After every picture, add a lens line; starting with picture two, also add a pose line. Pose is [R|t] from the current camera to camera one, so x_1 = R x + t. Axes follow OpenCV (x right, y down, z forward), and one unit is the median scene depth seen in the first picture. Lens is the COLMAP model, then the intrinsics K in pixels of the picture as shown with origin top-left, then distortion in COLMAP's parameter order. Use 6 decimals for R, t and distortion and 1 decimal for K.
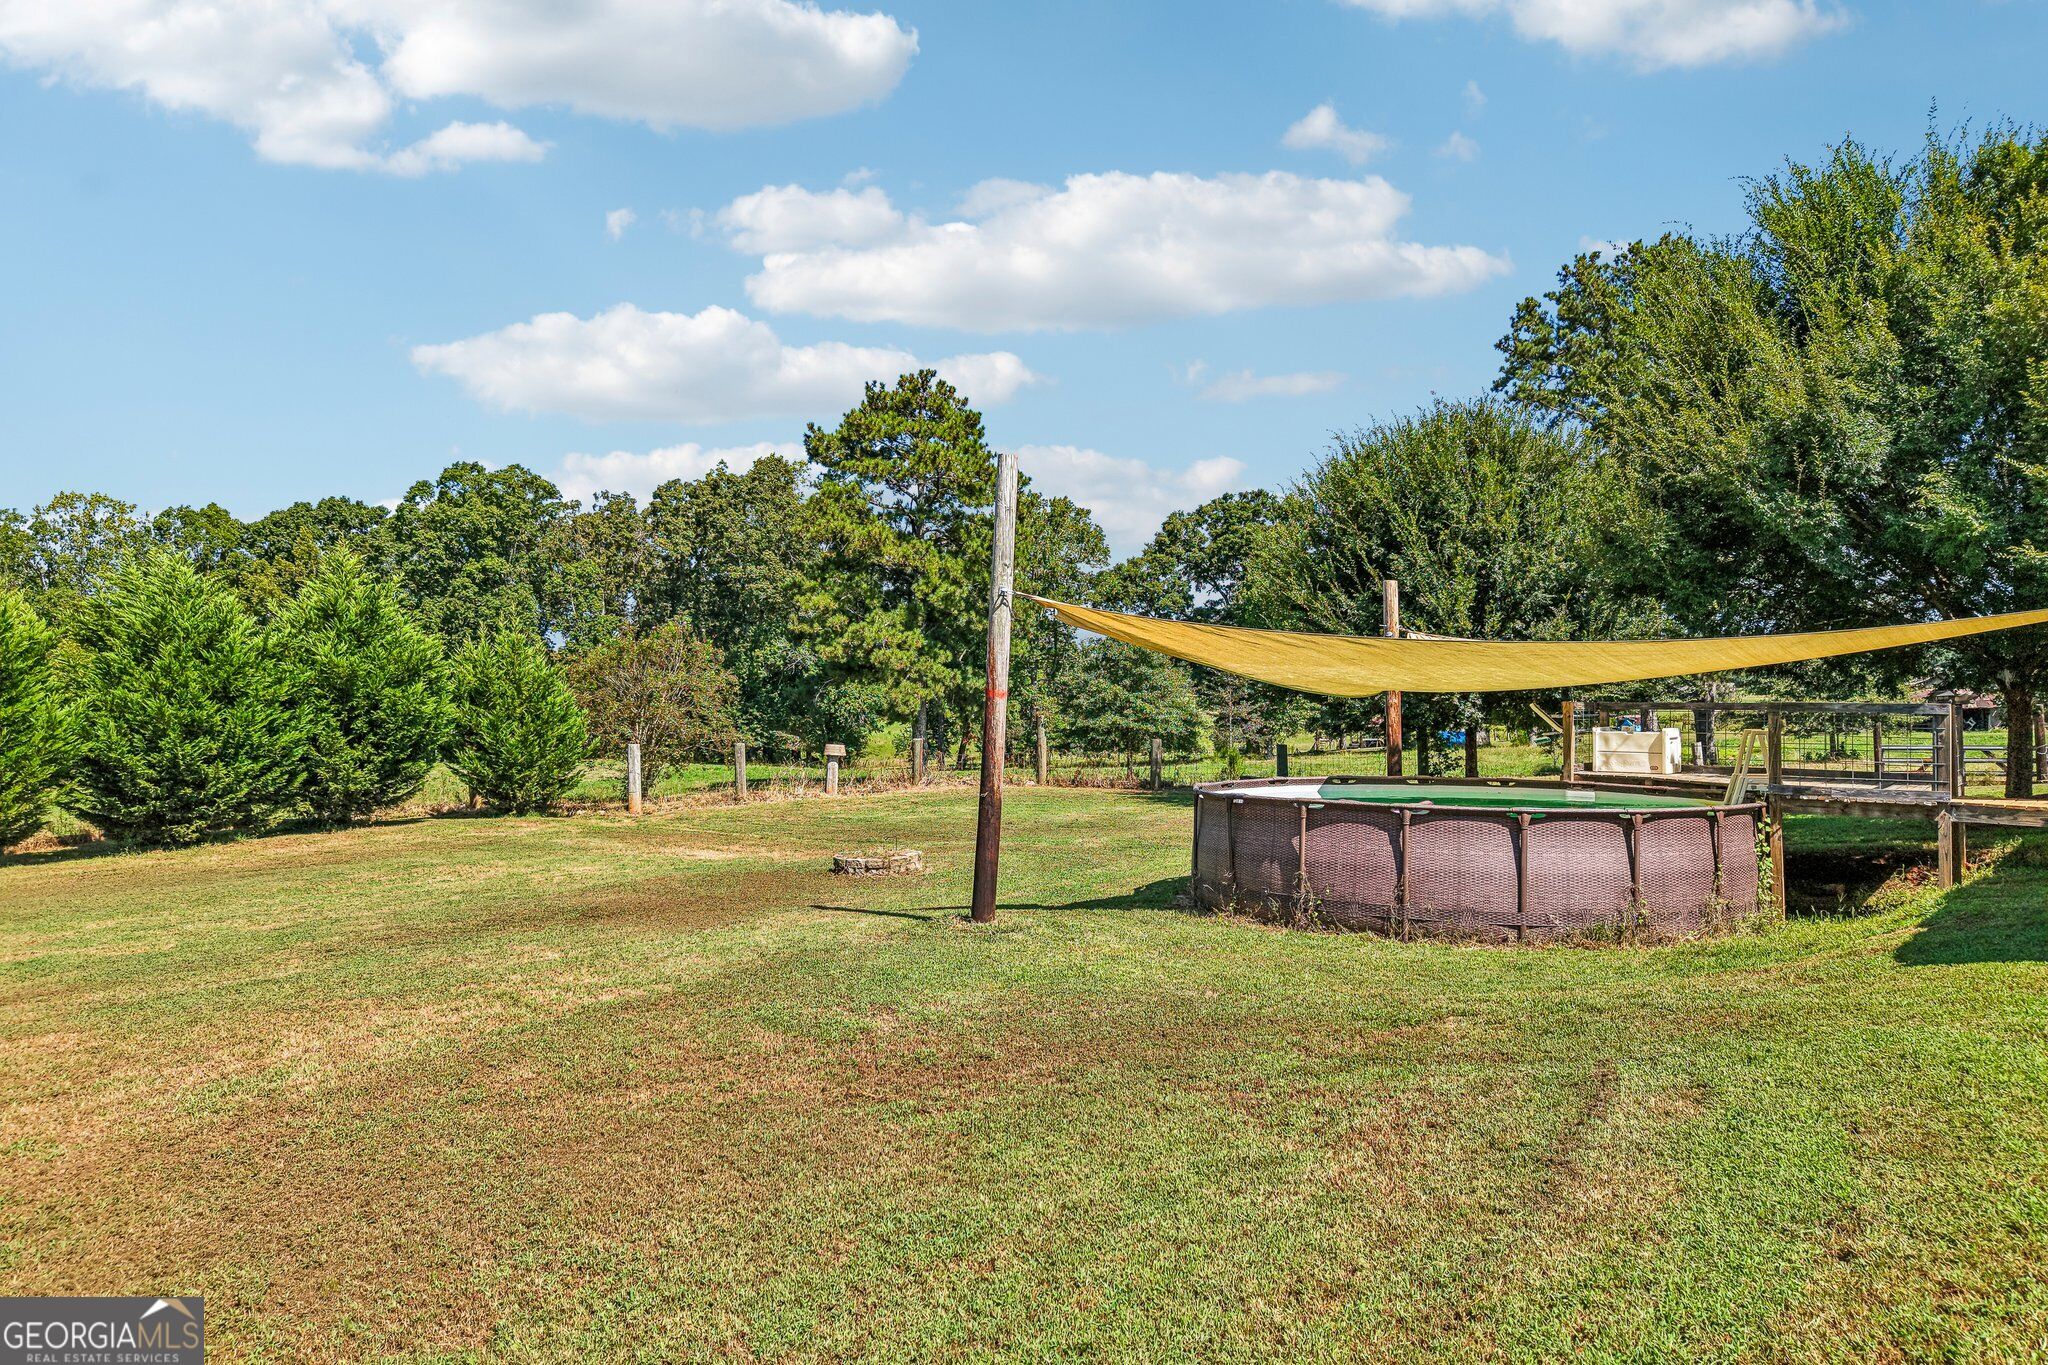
lens RADIAL K [[1390.2, 0, 1024.0], [0, 1390.2, 682.5], [0, 0, 1]] dist [0.002263, -0.004200]
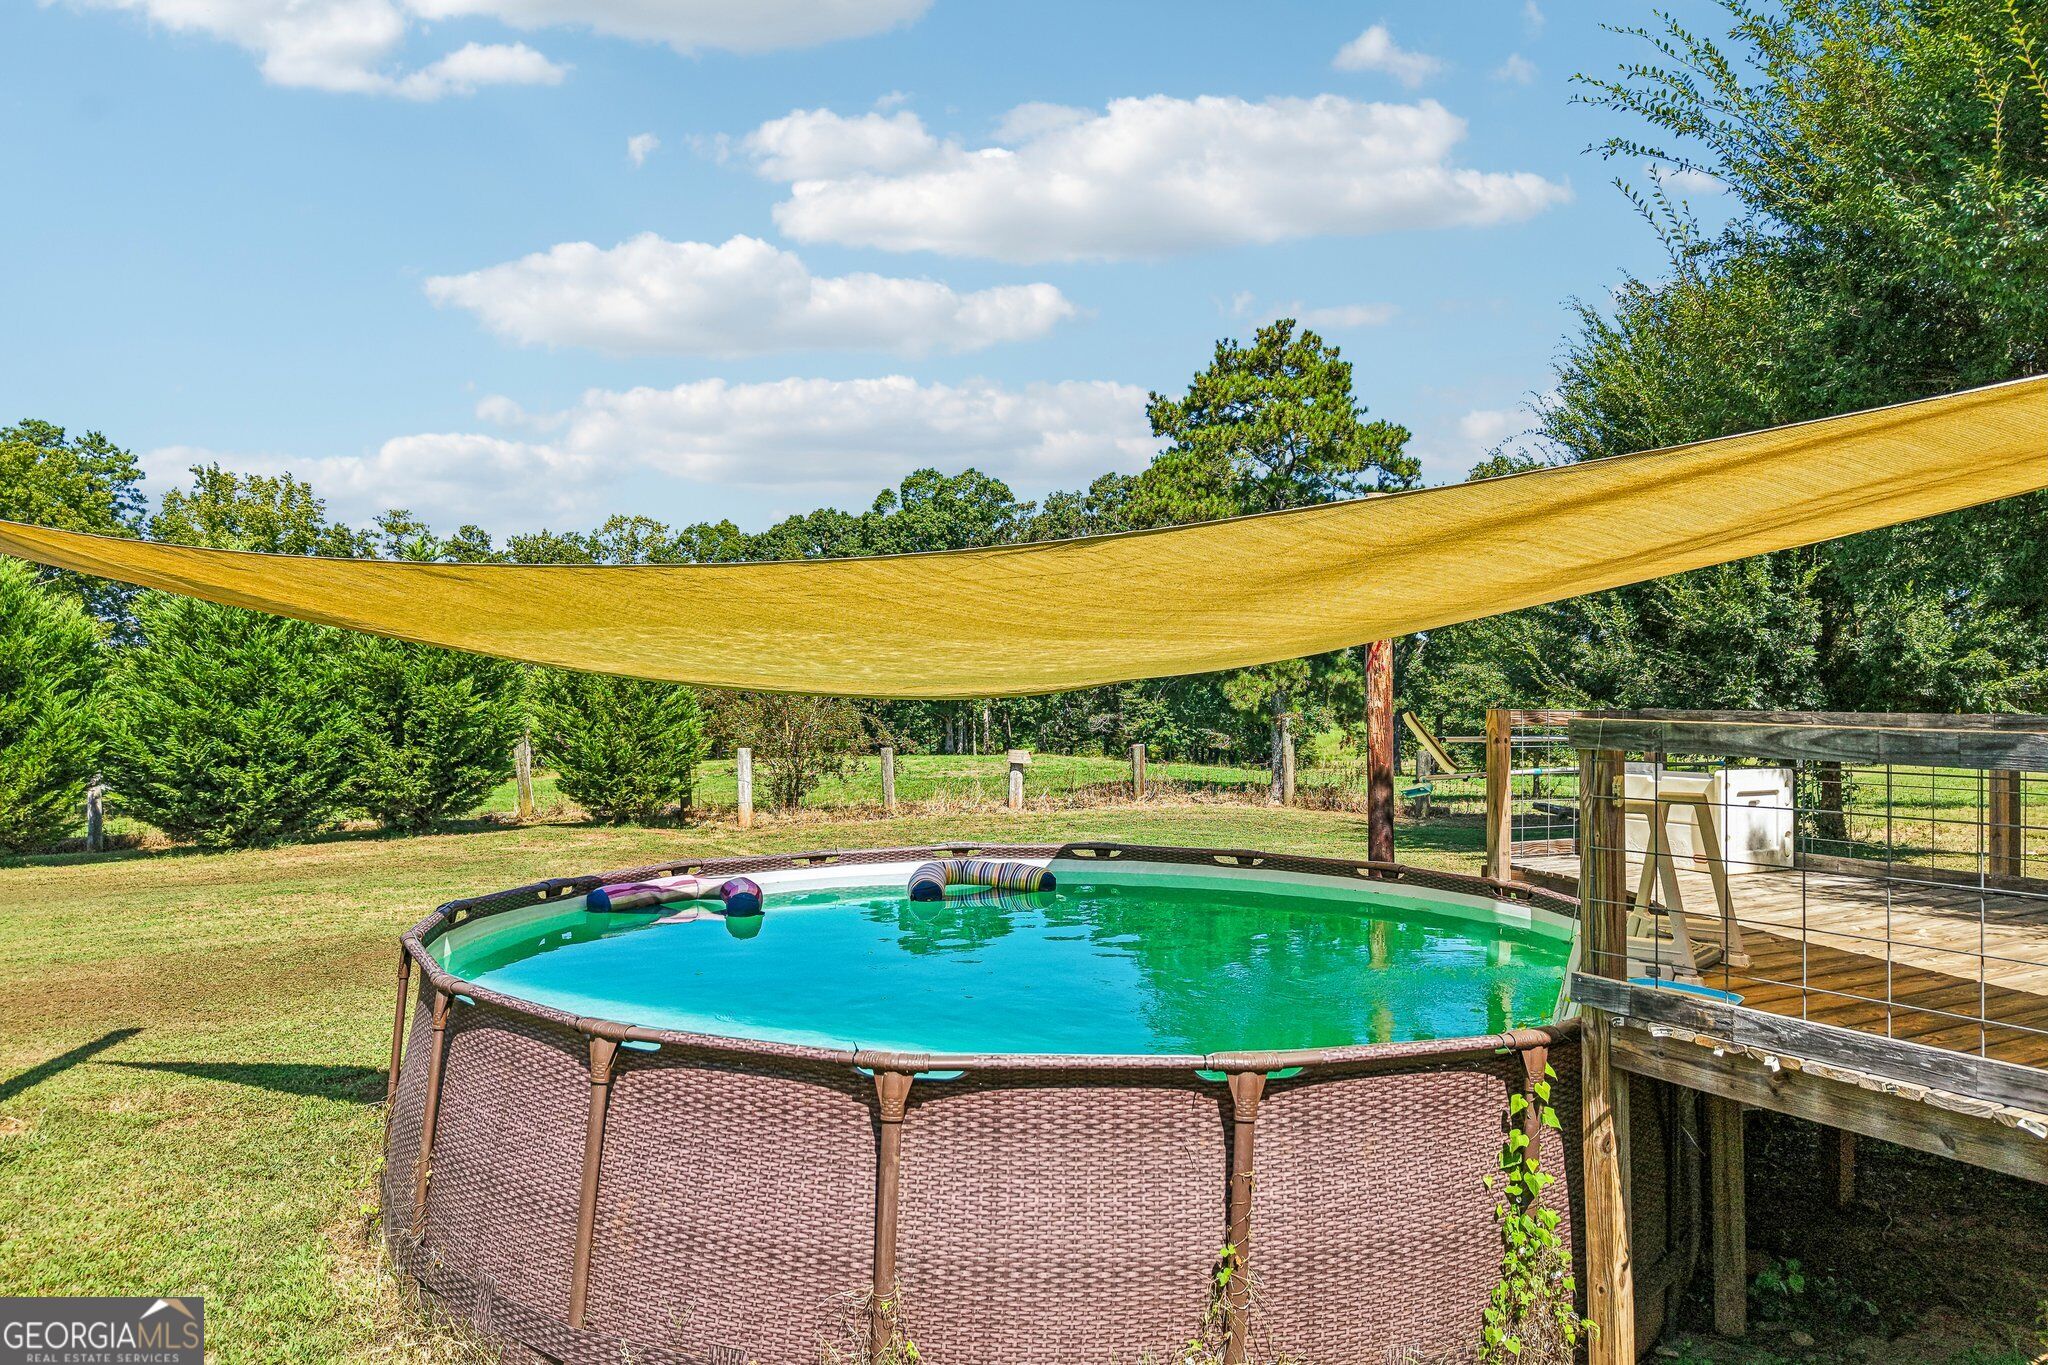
lens RADIAL K [[1364.3, 0, 1021.9], [0, 1364.3, 721.0], [0, 0, 1]] dist [0.083097, -0.058143]
pose [[0.925756, 0.007165, -0.378052, 0.106364], [0.004469, 0.999543, 0.029889, 0.000910], [0.378094, -0.029360, 0.925302, 0.130682]]
